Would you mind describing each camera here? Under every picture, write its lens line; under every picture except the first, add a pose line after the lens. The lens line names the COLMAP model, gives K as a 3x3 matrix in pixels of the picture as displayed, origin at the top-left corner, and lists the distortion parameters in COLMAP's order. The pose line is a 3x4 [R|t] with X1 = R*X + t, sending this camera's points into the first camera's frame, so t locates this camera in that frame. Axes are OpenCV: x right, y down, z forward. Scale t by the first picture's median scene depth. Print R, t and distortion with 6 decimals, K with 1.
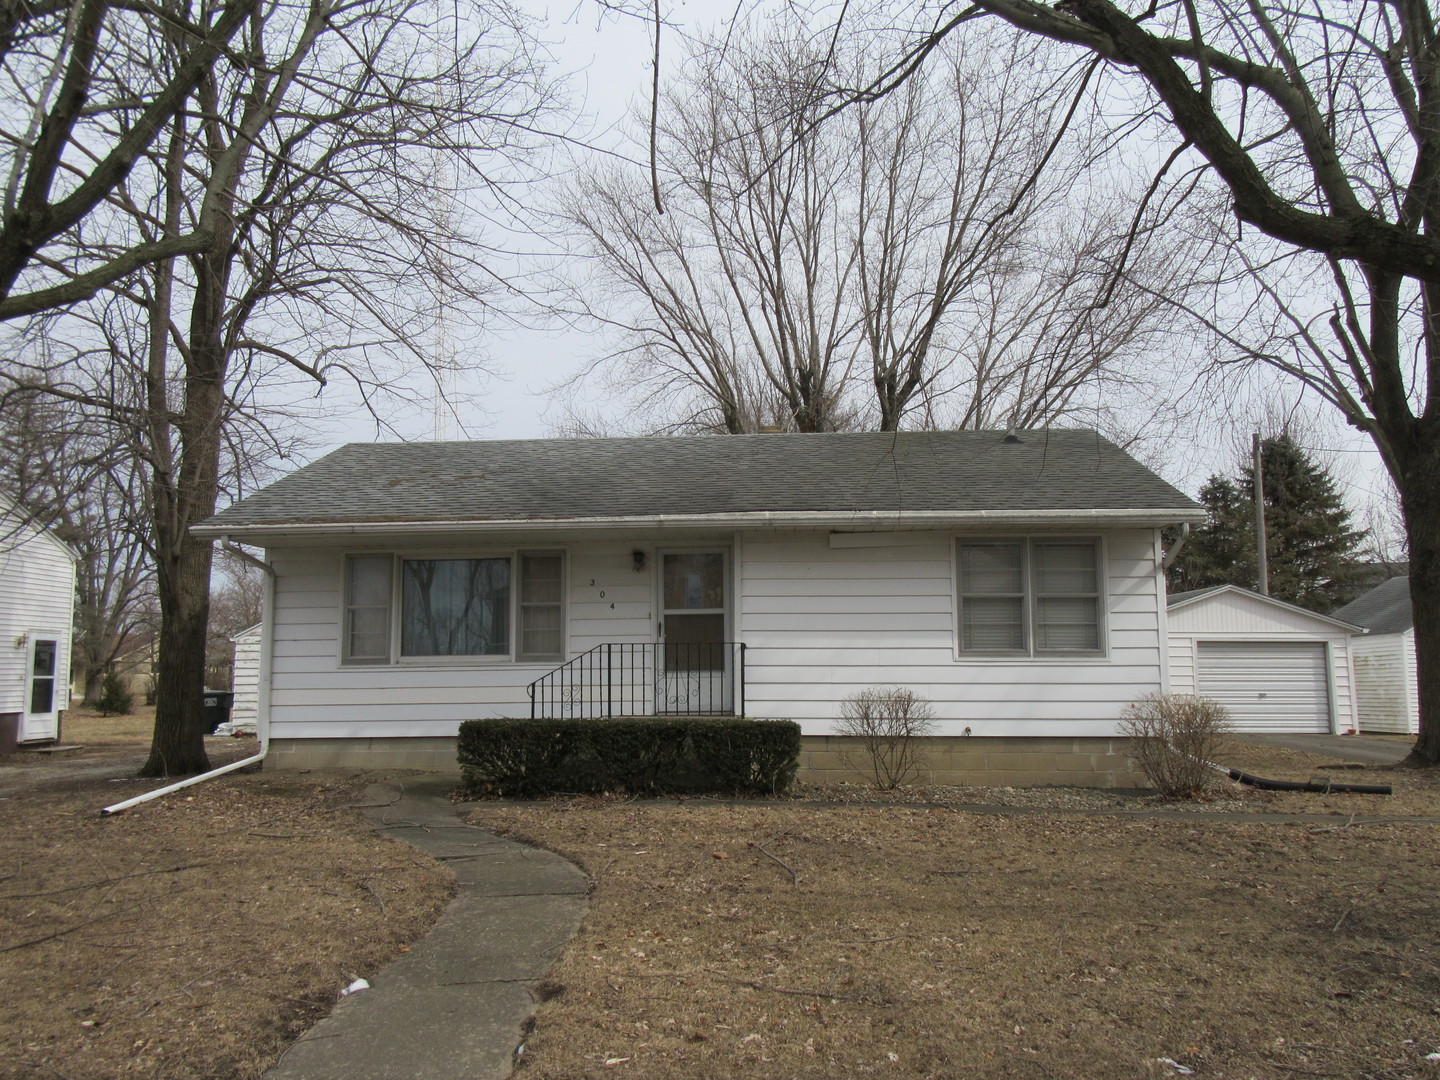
lens RADIAL K [[1164.4, 0, 720.0], [0, 1164.4, 540.0], [0, 0, 1]] dist [0.012604, -0.006727]
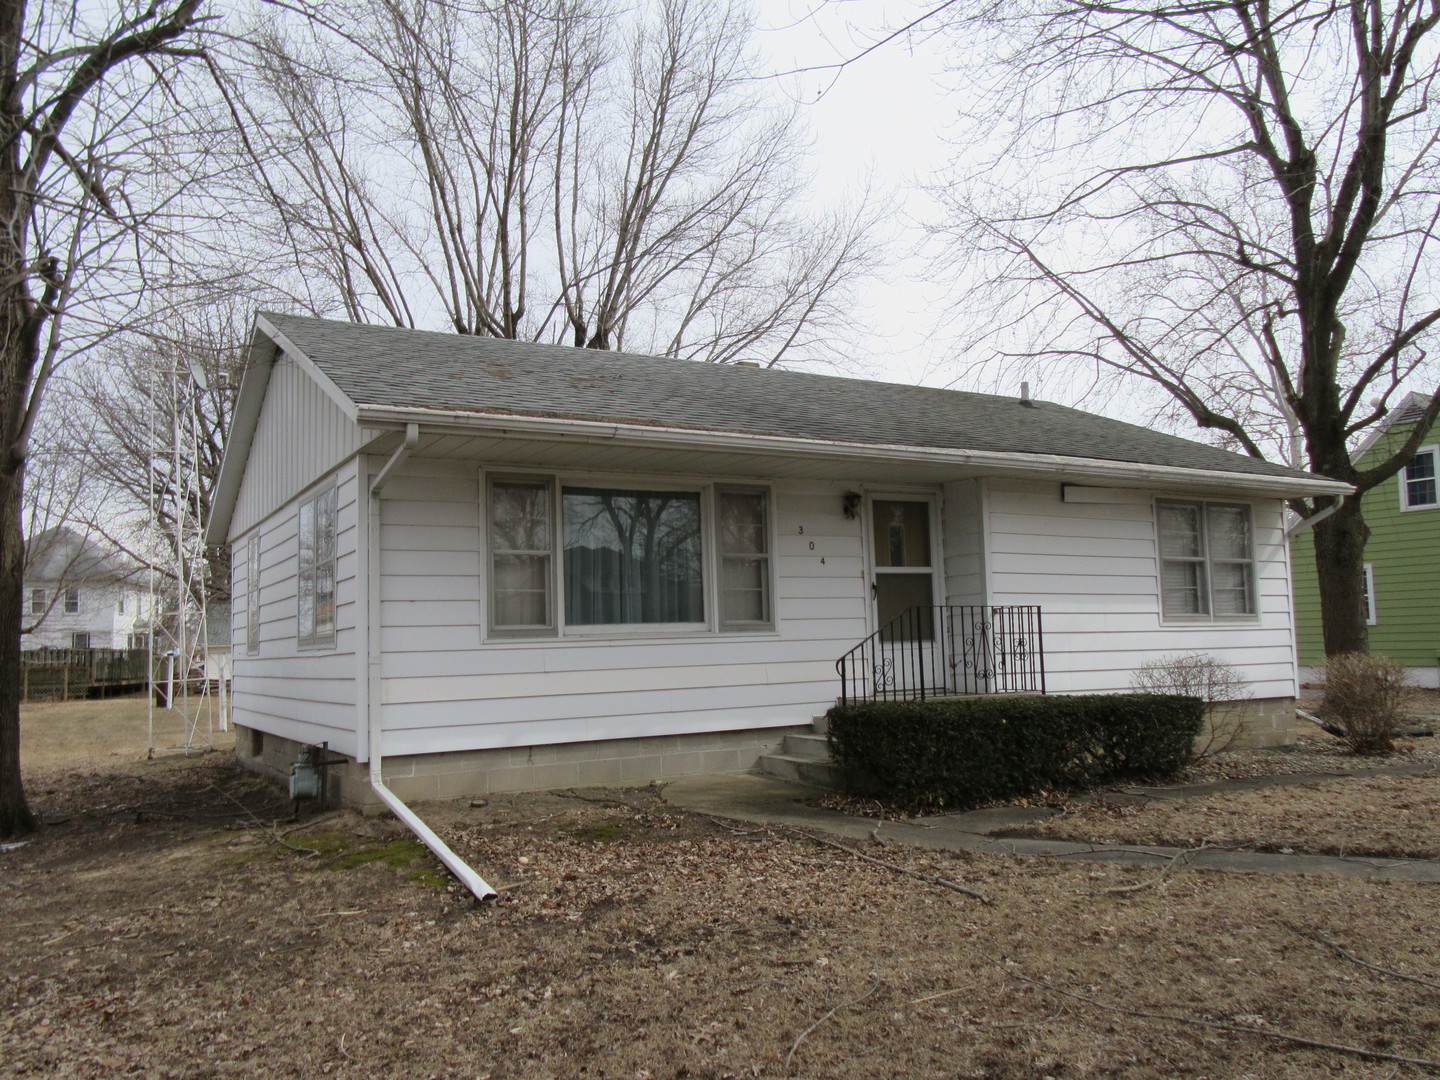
lens RADIAL K [[1164.4, 0, 720.0], [0, 1164.4, 540.0], [0, 0, 1]] dist [0.012604, -0.006727]
pose [[0.829412, 0.036934, 0.557415, -0.624433], [-0.040964, 0.999147, -0.005249, 0.052042], [-0.557133, -0.018481, 0.830218, 0.398938]]
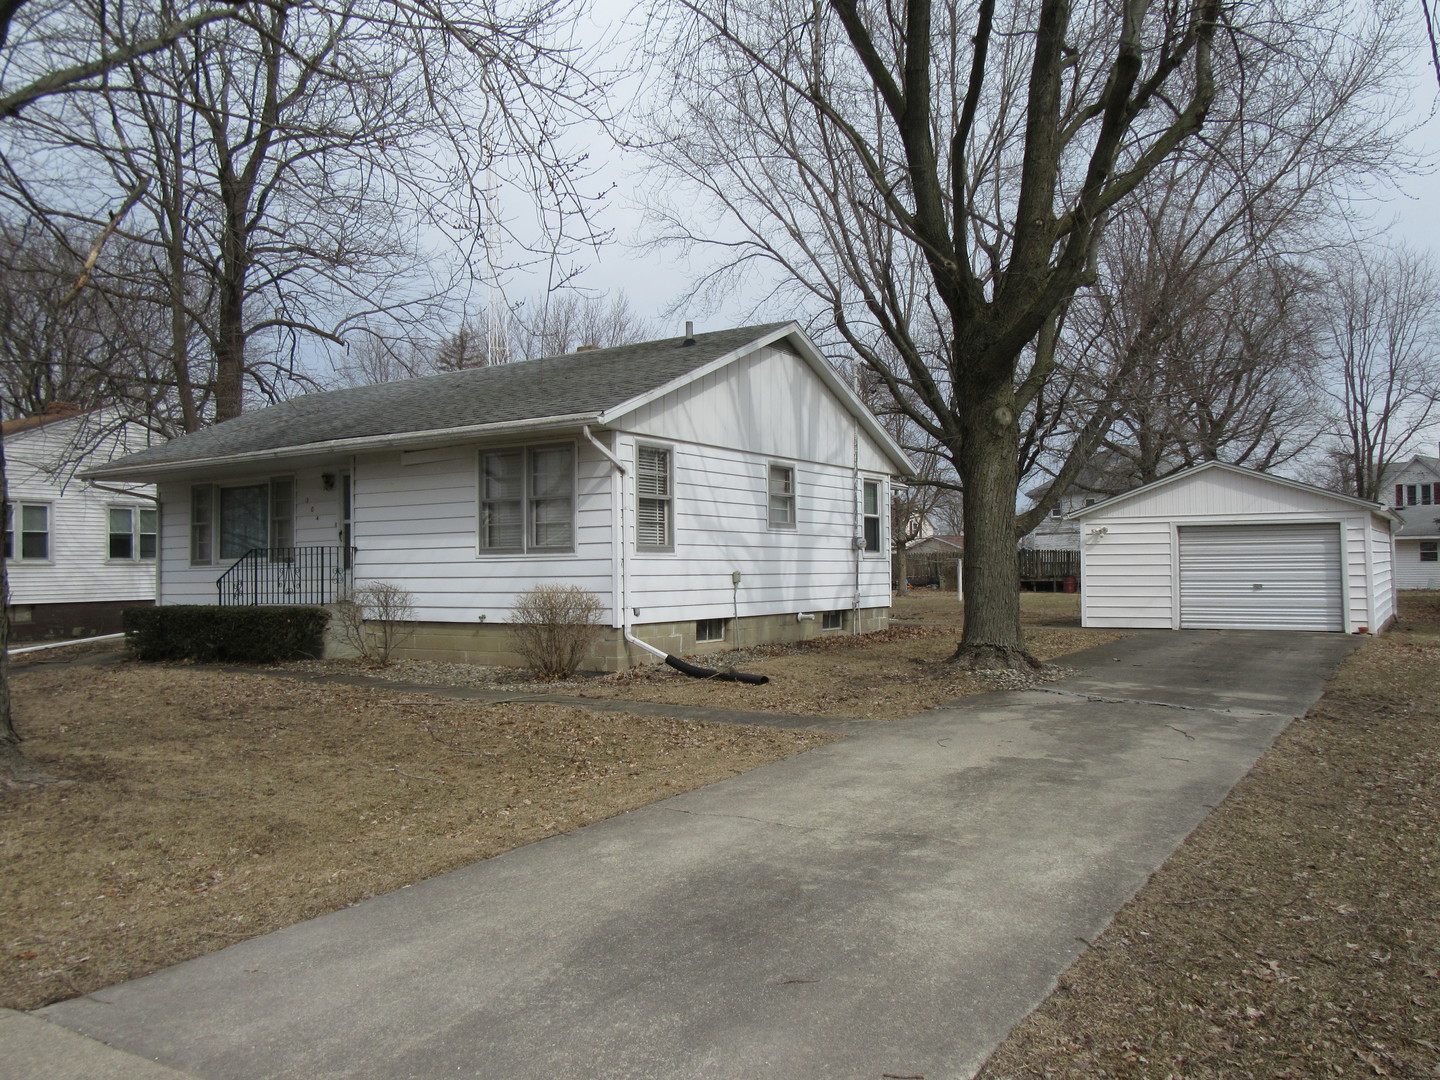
lens RADIAL K [[1164.4, 0, 720.0], [0, 1164.4, 540.0], [0, 0, 1]] dist [0.012604, -0.006727]
pose [[0.870410, -0.021711, -0.491848, 0.960659], [0.066146, 0.995126, 0.073131, 0.017703], [0.487863, -0.096188, 0.867604, 0.117754]]
